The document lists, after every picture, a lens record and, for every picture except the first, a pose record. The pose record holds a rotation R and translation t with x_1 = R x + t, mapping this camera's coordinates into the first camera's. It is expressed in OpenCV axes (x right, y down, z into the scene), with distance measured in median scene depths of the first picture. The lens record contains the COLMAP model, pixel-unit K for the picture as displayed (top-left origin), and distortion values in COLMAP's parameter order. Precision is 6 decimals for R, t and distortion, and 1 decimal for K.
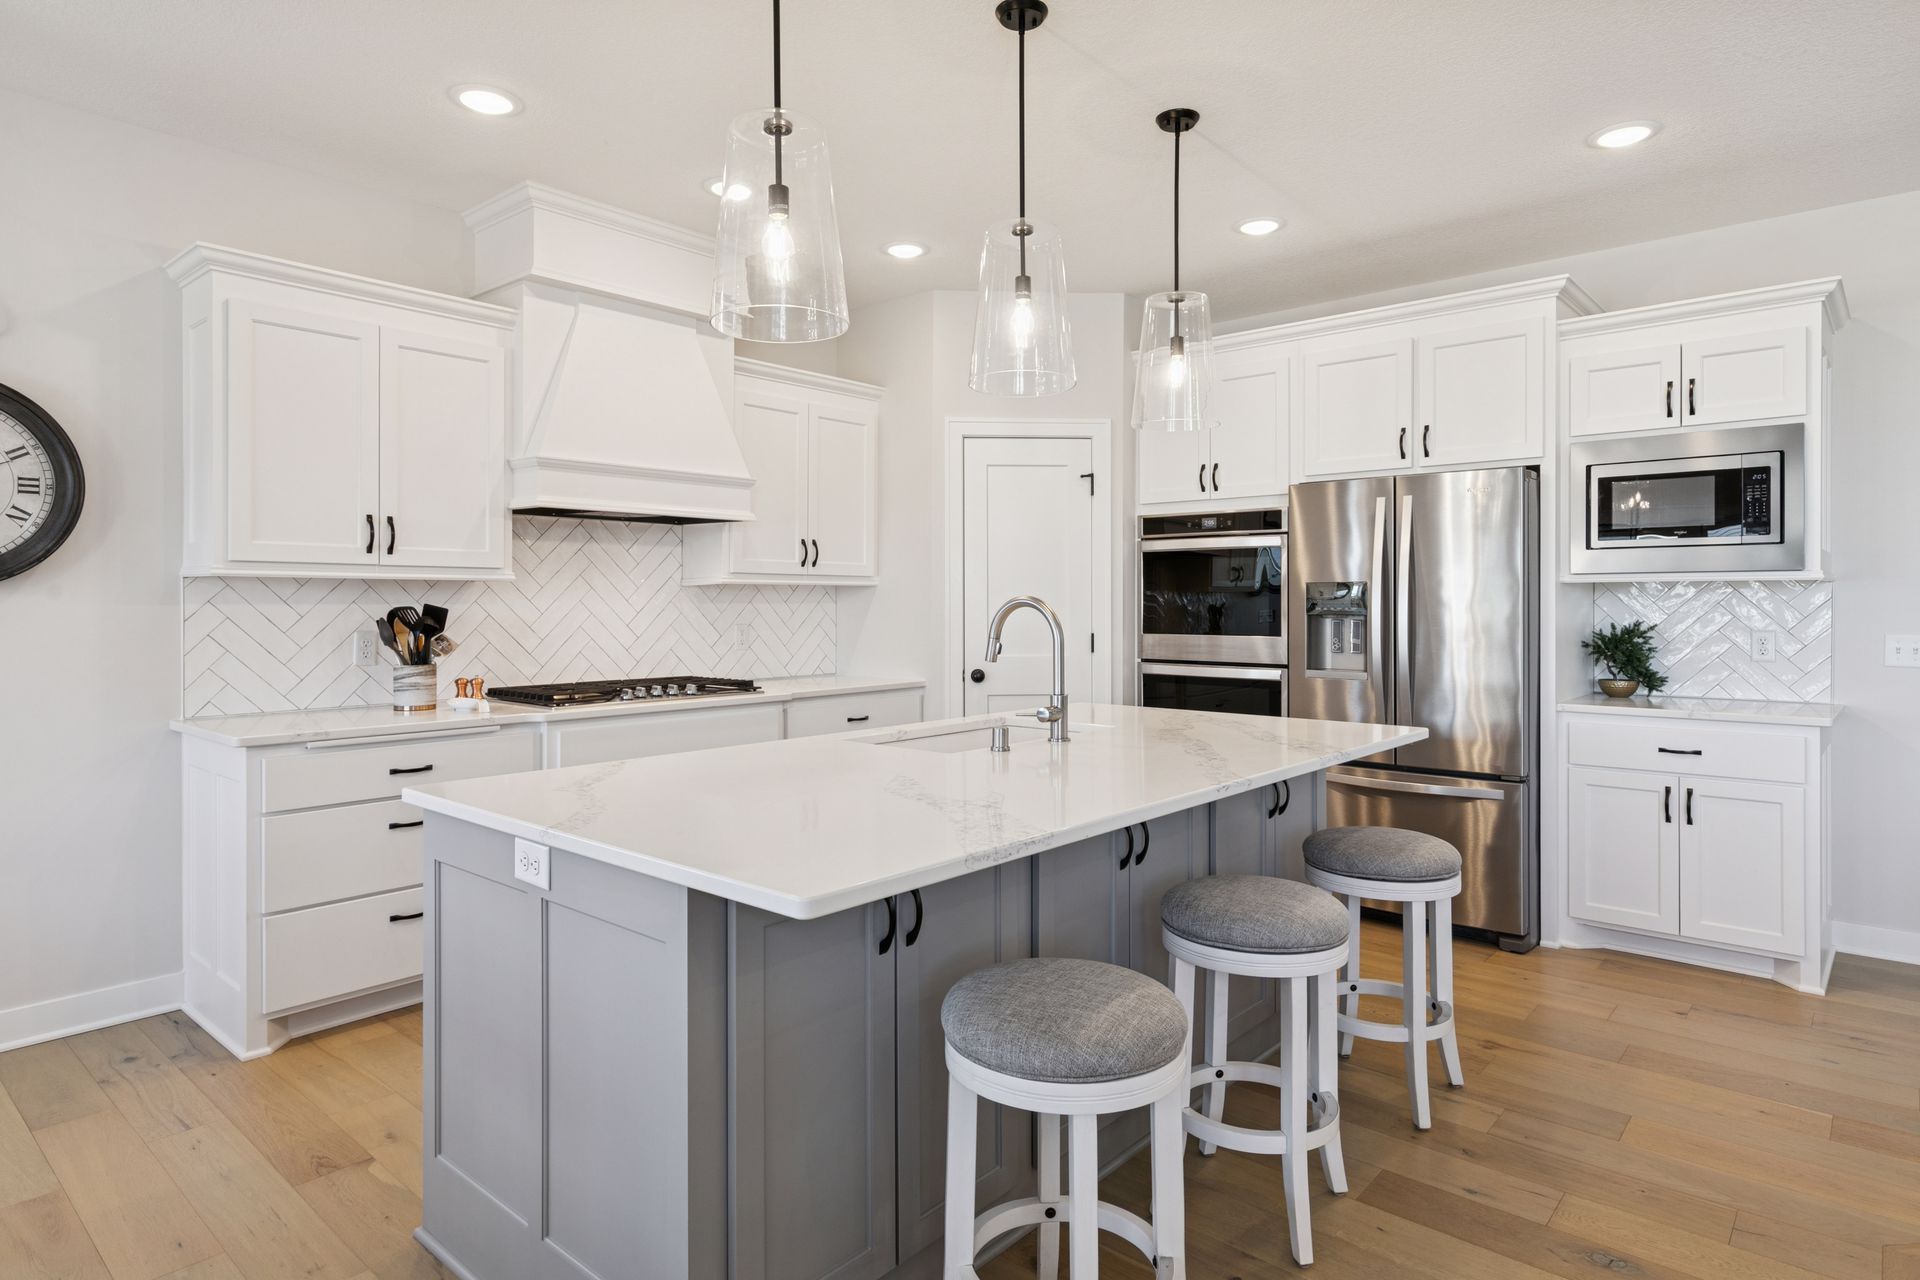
lens RADIAL K [[1066.4, 0, 964.2], [0, 1066.4, 604.3], [0, 0, 1]] dist [0.002624, 0.000313]
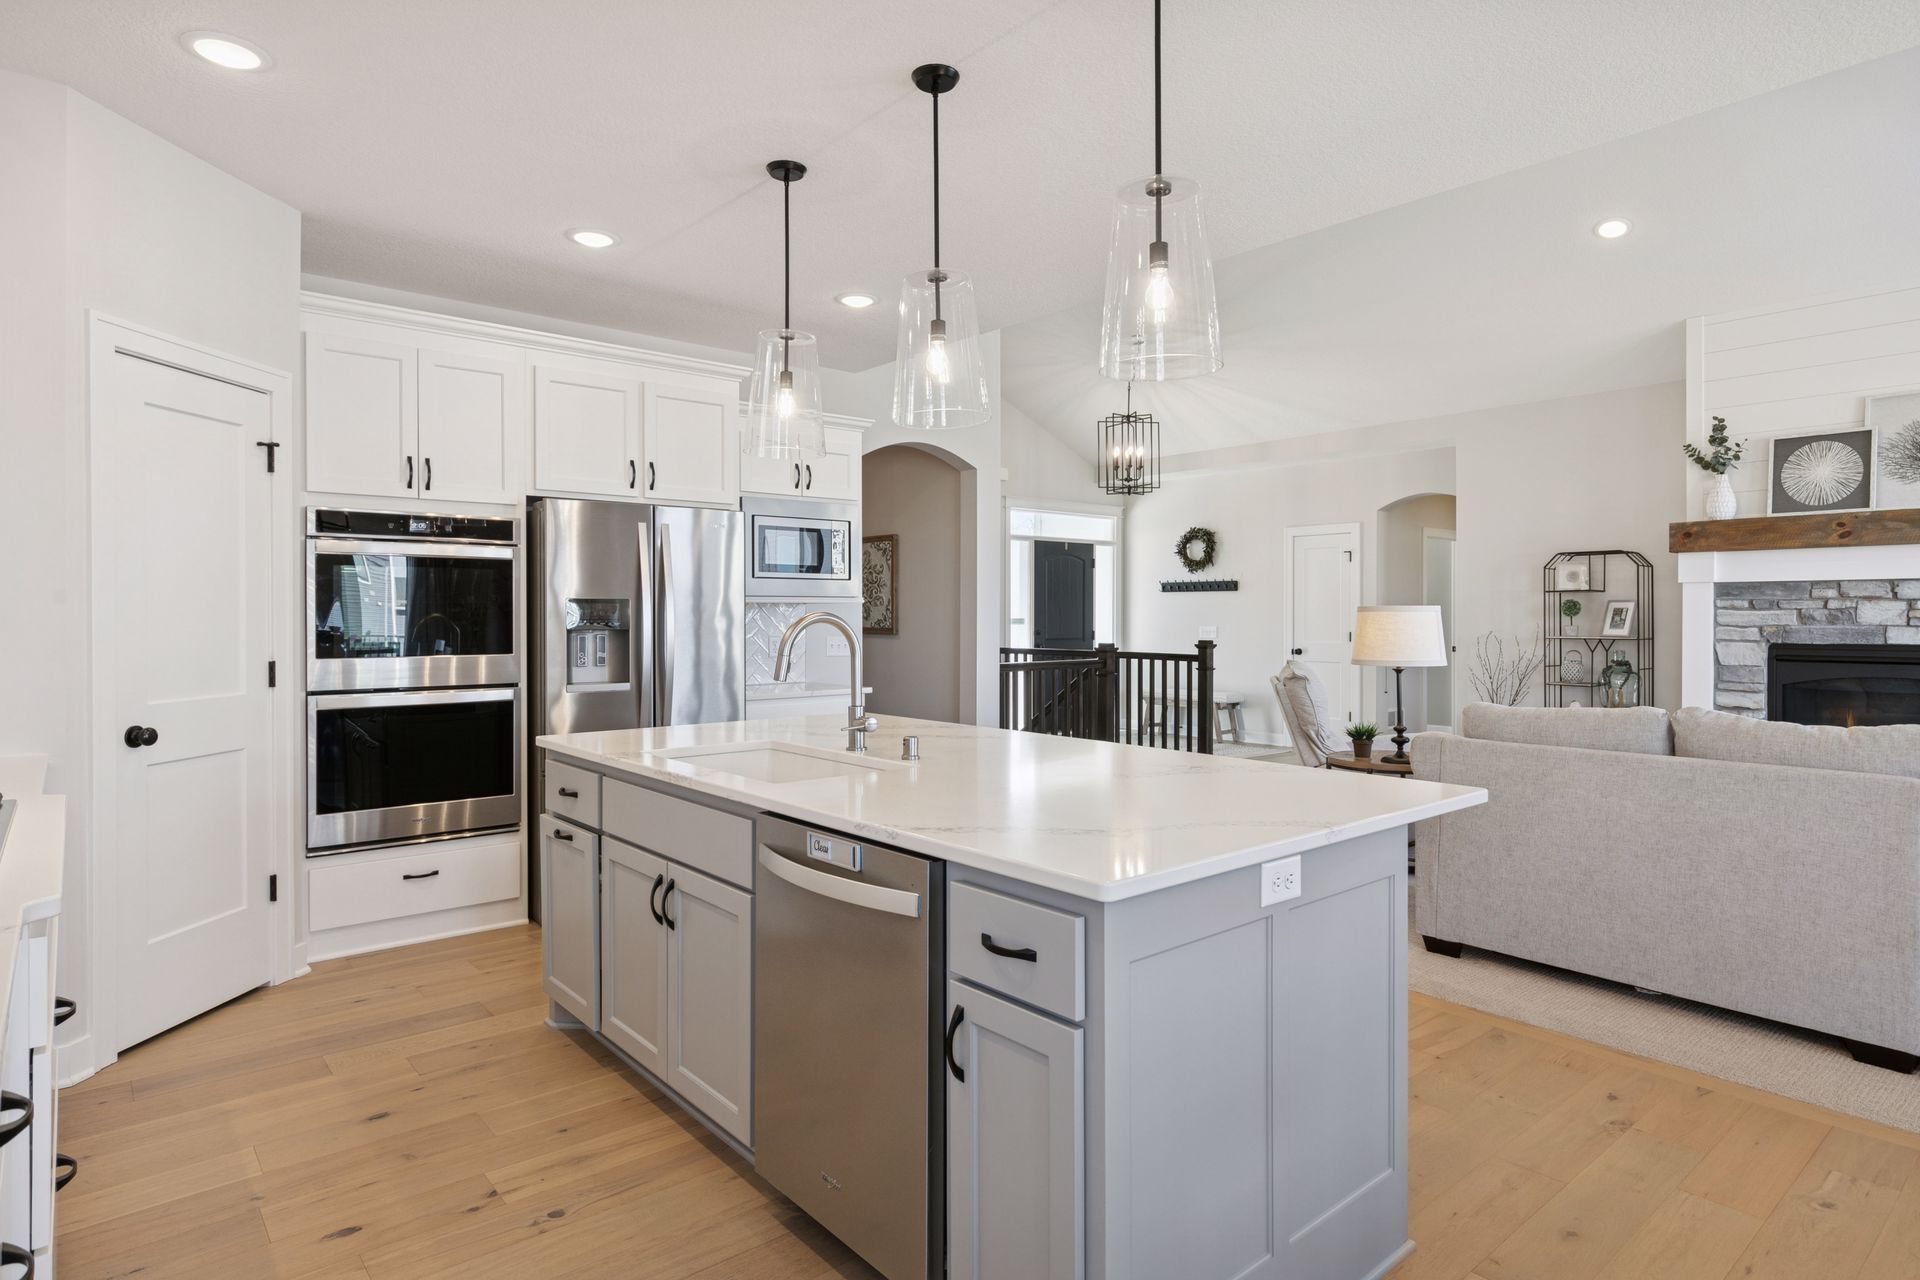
lens RADIAL K [[1047.6, 0, 963.8], [0, 1047.6, 620.2], [0, 0, 1]] dist [0.002156, 0.000152]
pose [[0.147522, -0.004485, 0.989049, -0.696474], [0.003465, 0.999986, 0.004018, -0.002624], [-0.989053, 0.002834, 0.147535, 0.565669]]
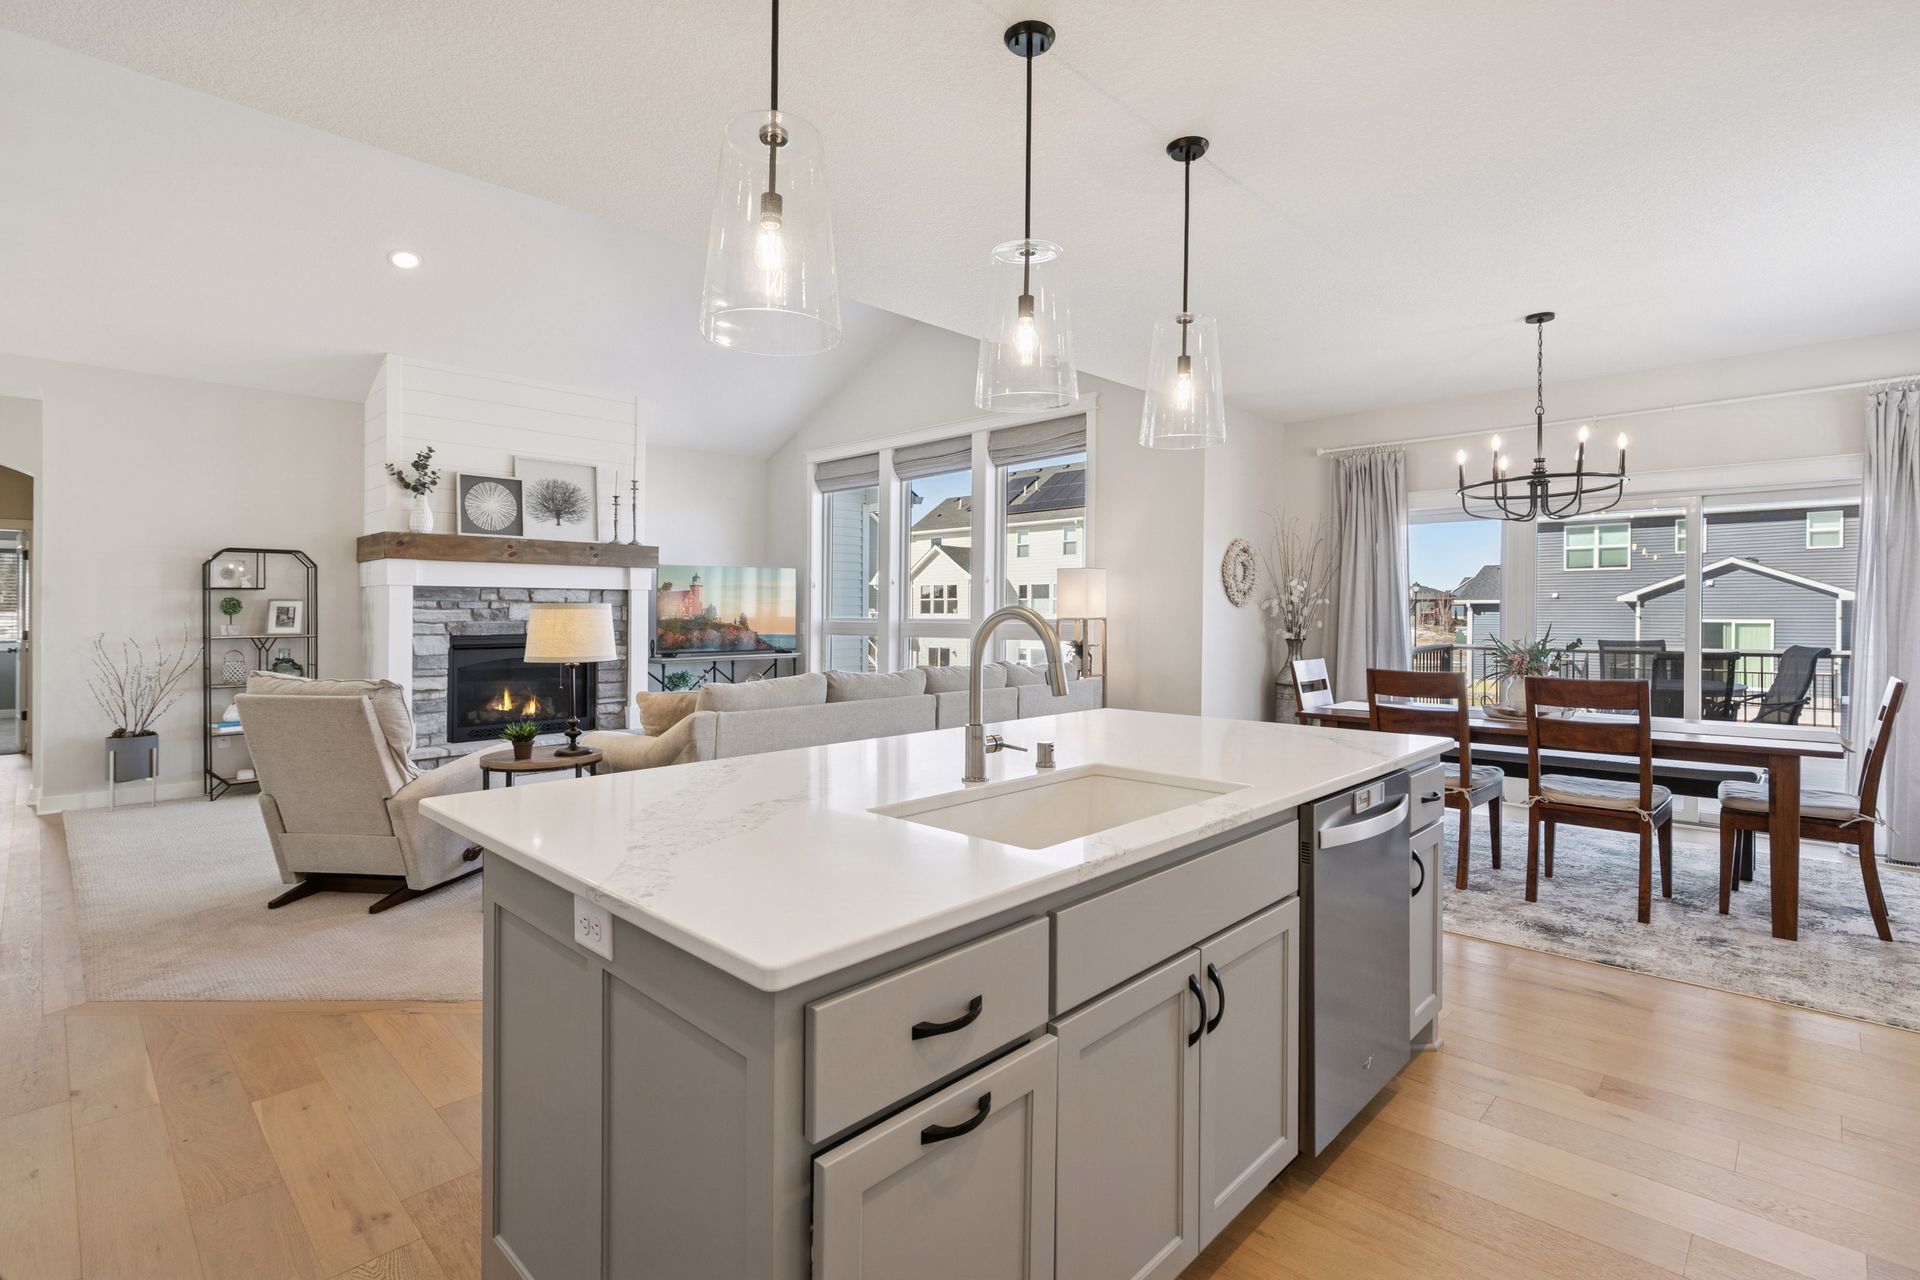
lens RADIAL K [[902.0, 0, 964.3], [0, 902.0, 600.1], [0, 0, 1]] dist [-0.001774, -0.000610]
pose [[-0.998612, 0.002554, 0.052605, 0.047545], [0.001983, 0.999939, -0.010896, -0.004514], [-0.052630, -0.010777, -0.998556, 1.296472]]
